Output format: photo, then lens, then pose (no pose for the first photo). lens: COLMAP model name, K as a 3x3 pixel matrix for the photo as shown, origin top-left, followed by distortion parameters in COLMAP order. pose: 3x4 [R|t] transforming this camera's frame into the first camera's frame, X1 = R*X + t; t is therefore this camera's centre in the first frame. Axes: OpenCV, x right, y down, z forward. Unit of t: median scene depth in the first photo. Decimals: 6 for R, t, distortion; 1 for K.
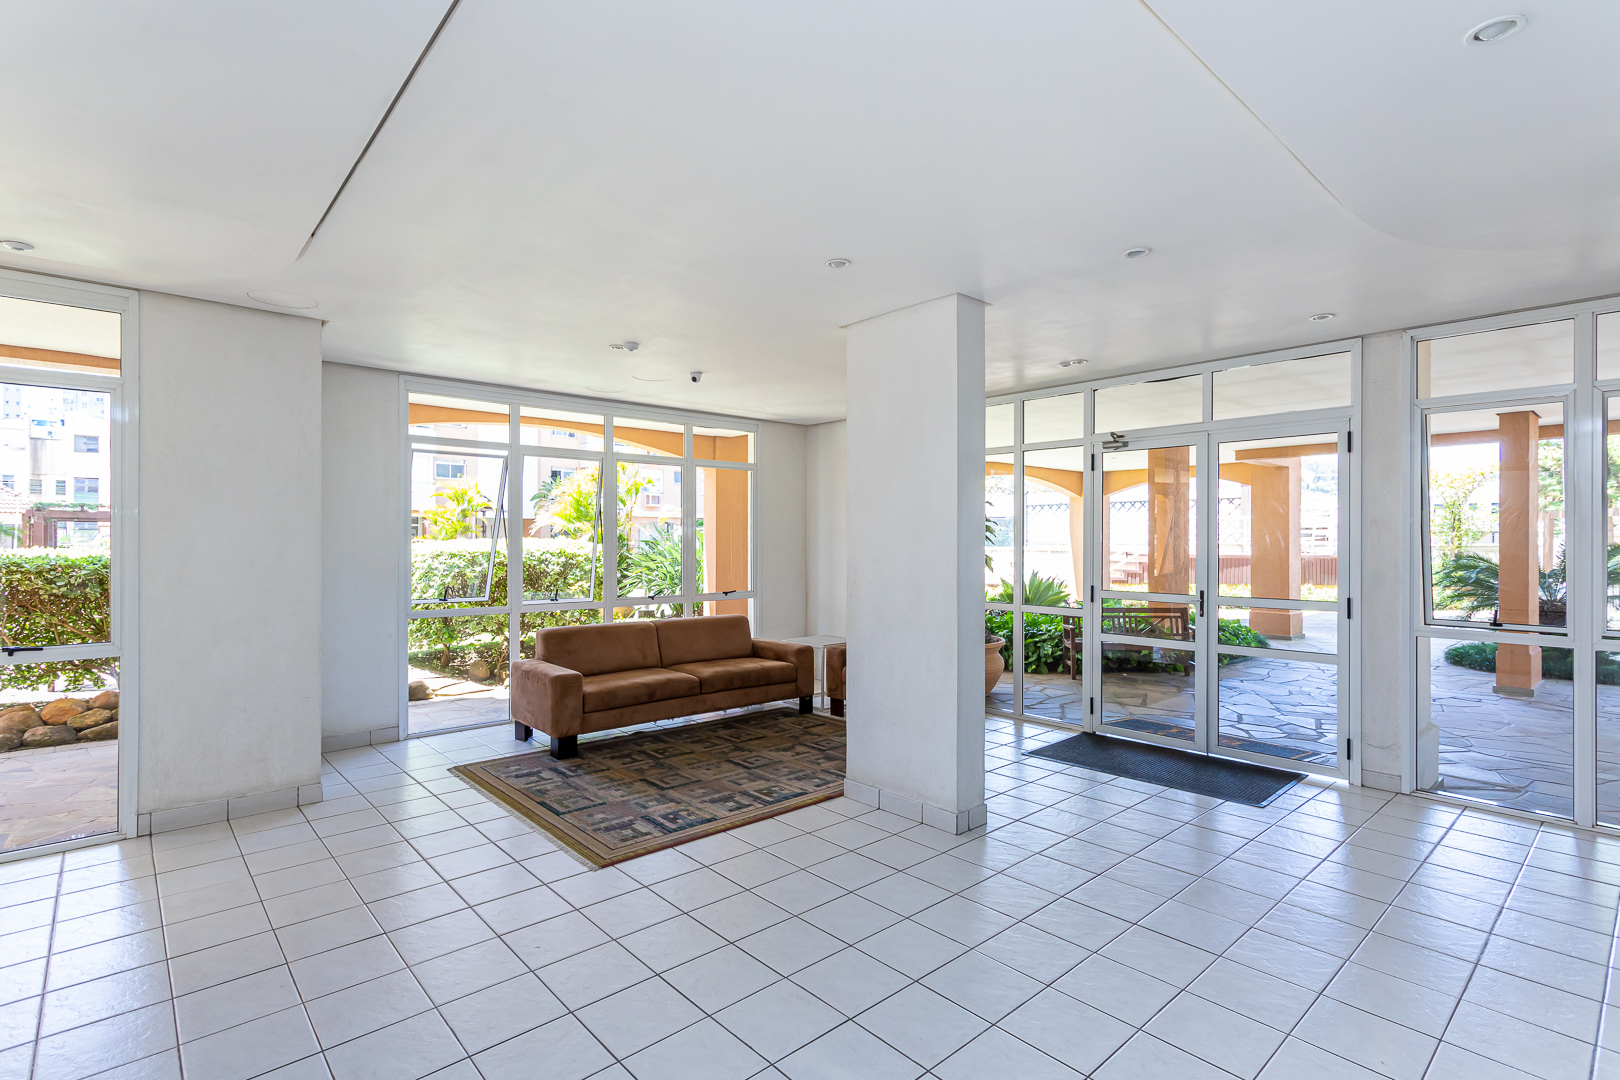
lens RADIAL K [[769.8, 0, 803.1], [0, 769.8, 537.7], [0, 0, 1]] dist [-0.005530, 0.002366]
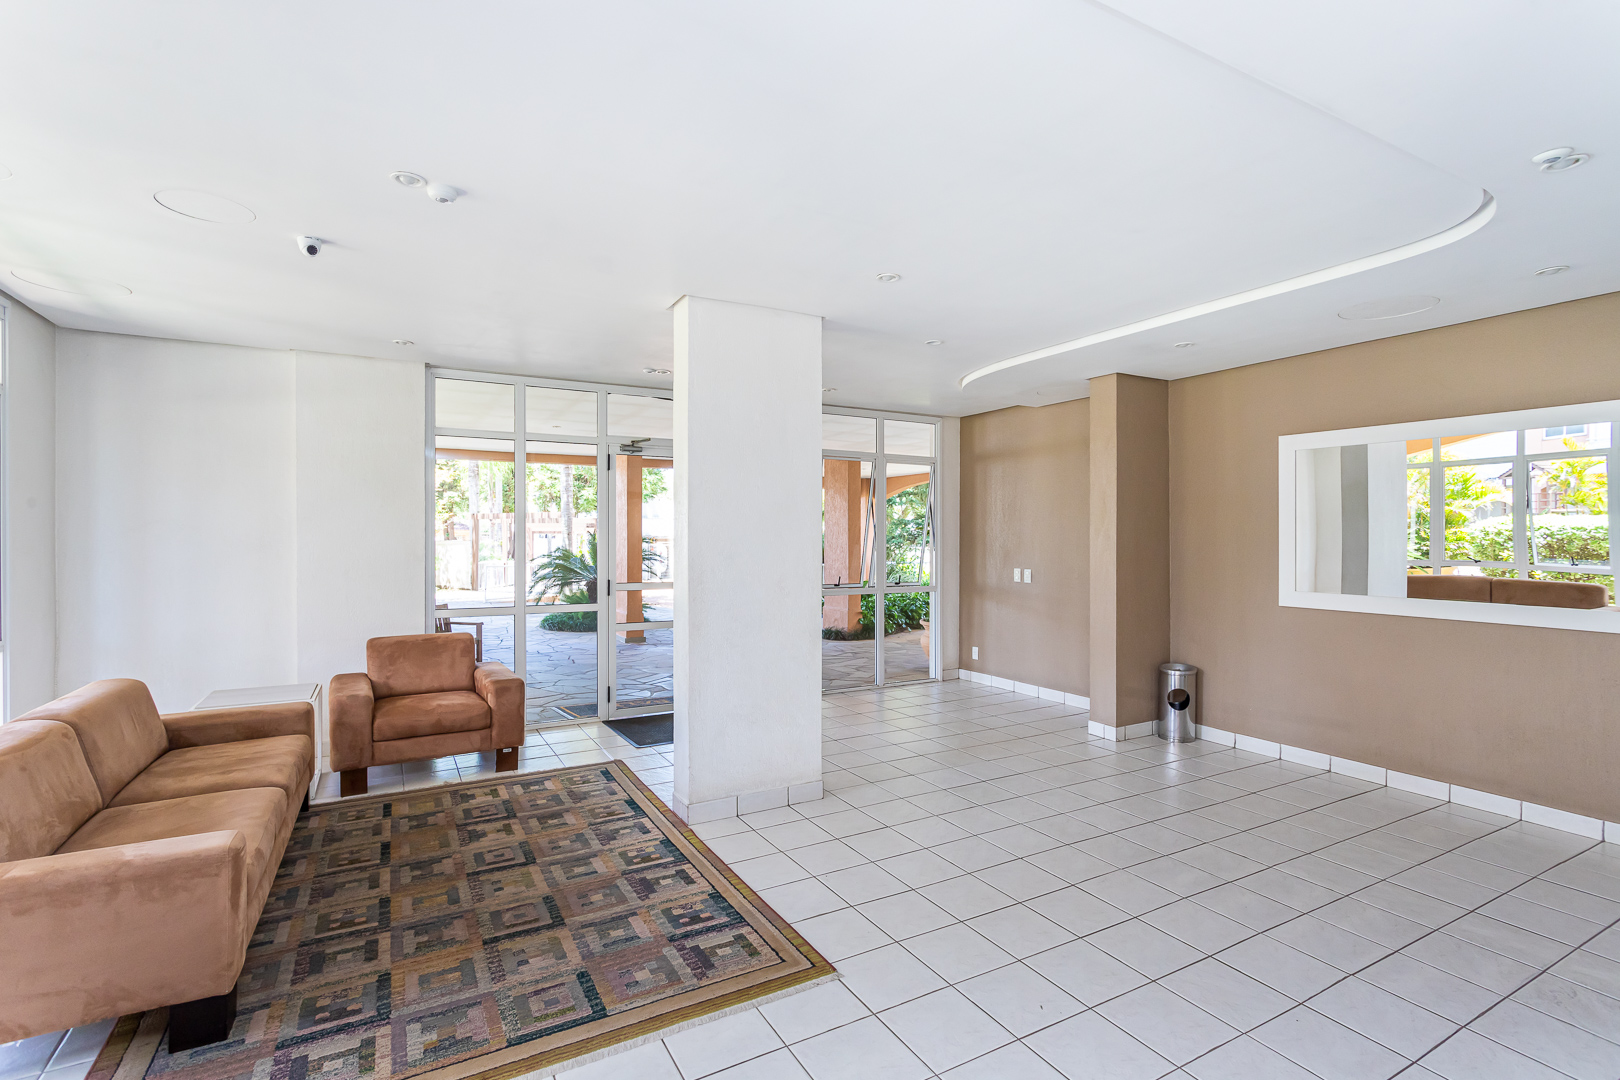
lens RADIAL K [[769.8, 0, 807.3], [0, 769.8, 537.1], [0, 0, 1]] dist [-0.005530, 0.002366]
pose [[0.217287, -0.003203, 0.976102, -0.741985], [0.003006, 0.999992, 0.002613, 0.003230], [-0.976103, 0.002367, 0.217295, 0.642112]]
